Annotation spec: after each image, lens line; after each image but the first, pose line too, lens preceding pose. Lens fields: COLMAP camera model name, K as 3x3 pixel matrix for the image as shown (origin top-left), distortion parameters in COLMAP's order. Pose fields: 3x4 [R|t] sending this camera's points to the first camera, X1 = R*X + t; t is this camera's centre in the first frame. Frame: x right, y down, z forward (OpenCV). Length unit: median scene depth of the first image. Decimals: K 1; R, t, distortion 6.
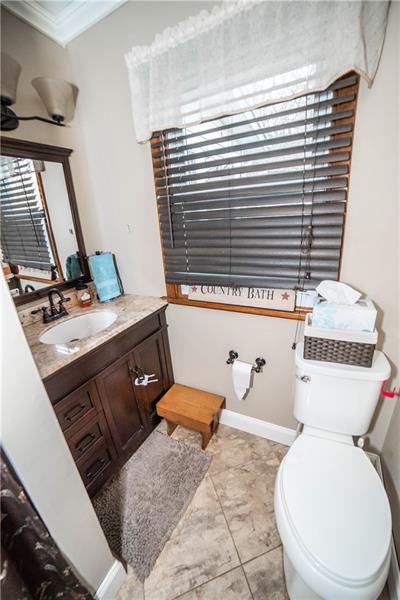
lens RADIAL K [[240.9, 0, 200.0], [0, 240.9, 300.0], [0, 0, 1]] dist [-0.091255, 0.025948]
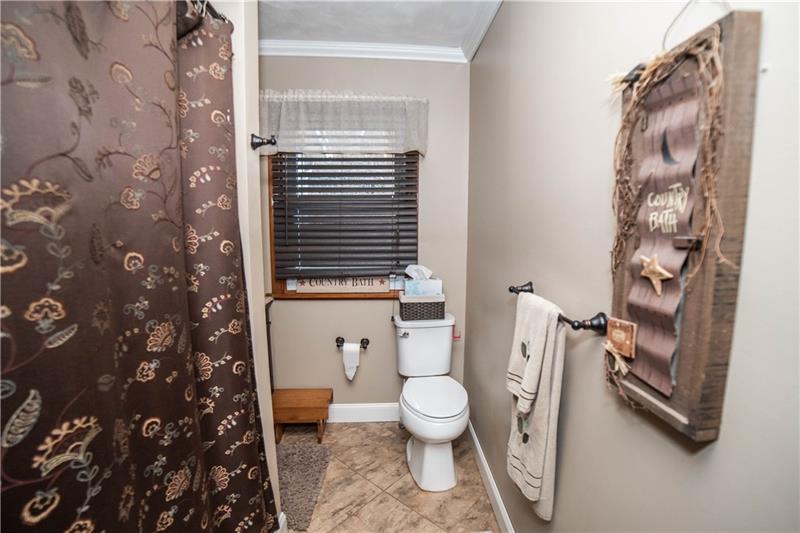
lens RADIAL K [[321.2, 0, 400.0], [0, 321.2, 266.5], [0, 0, 1]] dist [-0.091255, 0.025948]
pose [[0.861715, 0.016061, 0.507139, -0.405287], [0.112795, 0.968425, -0.222329, 0.271784], [-0.494697, 0.248787, 0.832695, -0.488085]]
